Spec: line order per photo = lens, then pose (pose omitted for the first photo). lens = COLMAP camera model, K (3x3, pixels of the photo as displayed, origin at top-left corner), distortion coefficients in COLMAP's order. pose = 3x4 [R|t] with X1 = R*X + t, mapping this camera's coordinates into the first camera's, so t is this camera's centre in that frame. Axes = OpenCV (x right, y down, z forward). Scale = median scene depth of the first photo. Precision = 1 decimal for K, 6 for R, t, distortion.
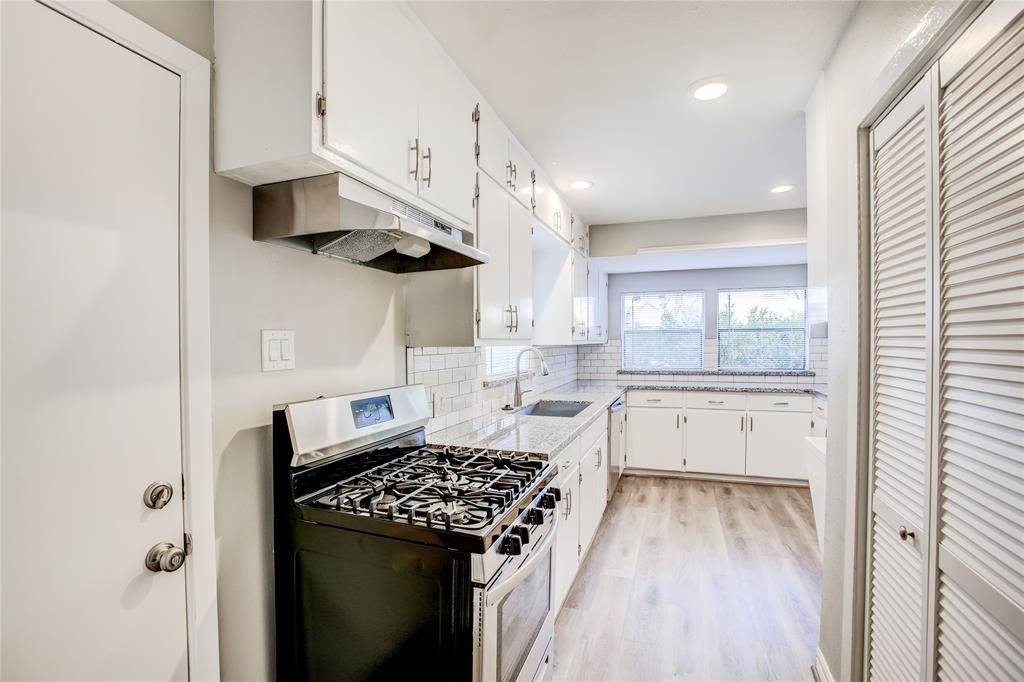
lens RADIAL K [[478.0, 0, 511.2], [0, 478.0, 361.8], [0, 0, 1]] dist [-0.072867, 0.036449]
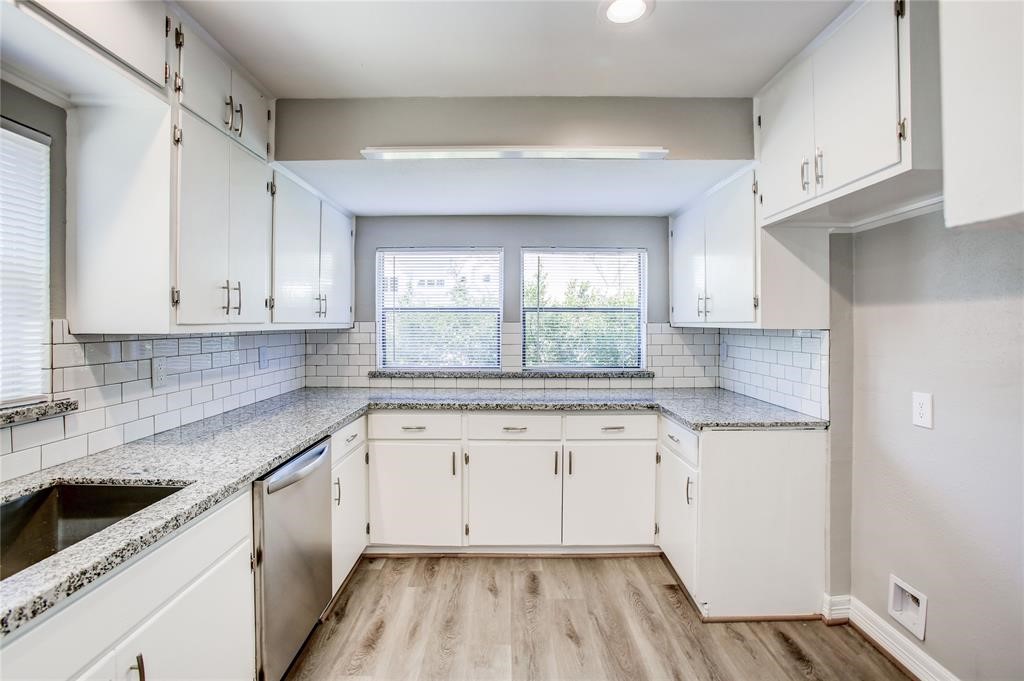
lens RADIAL K [[468.5, 0, 510.6], [0, 468.5, 327.0], [0, 0, 1]] dist [-0.048422, 0.014163]
pose [[0.940531, 0.009137, 0.339586, 0.212681], [0.002581, 0.999417, -0.034040, -0.021398], [-0.339699, 0.032892, 0.939959, 0.414627]]
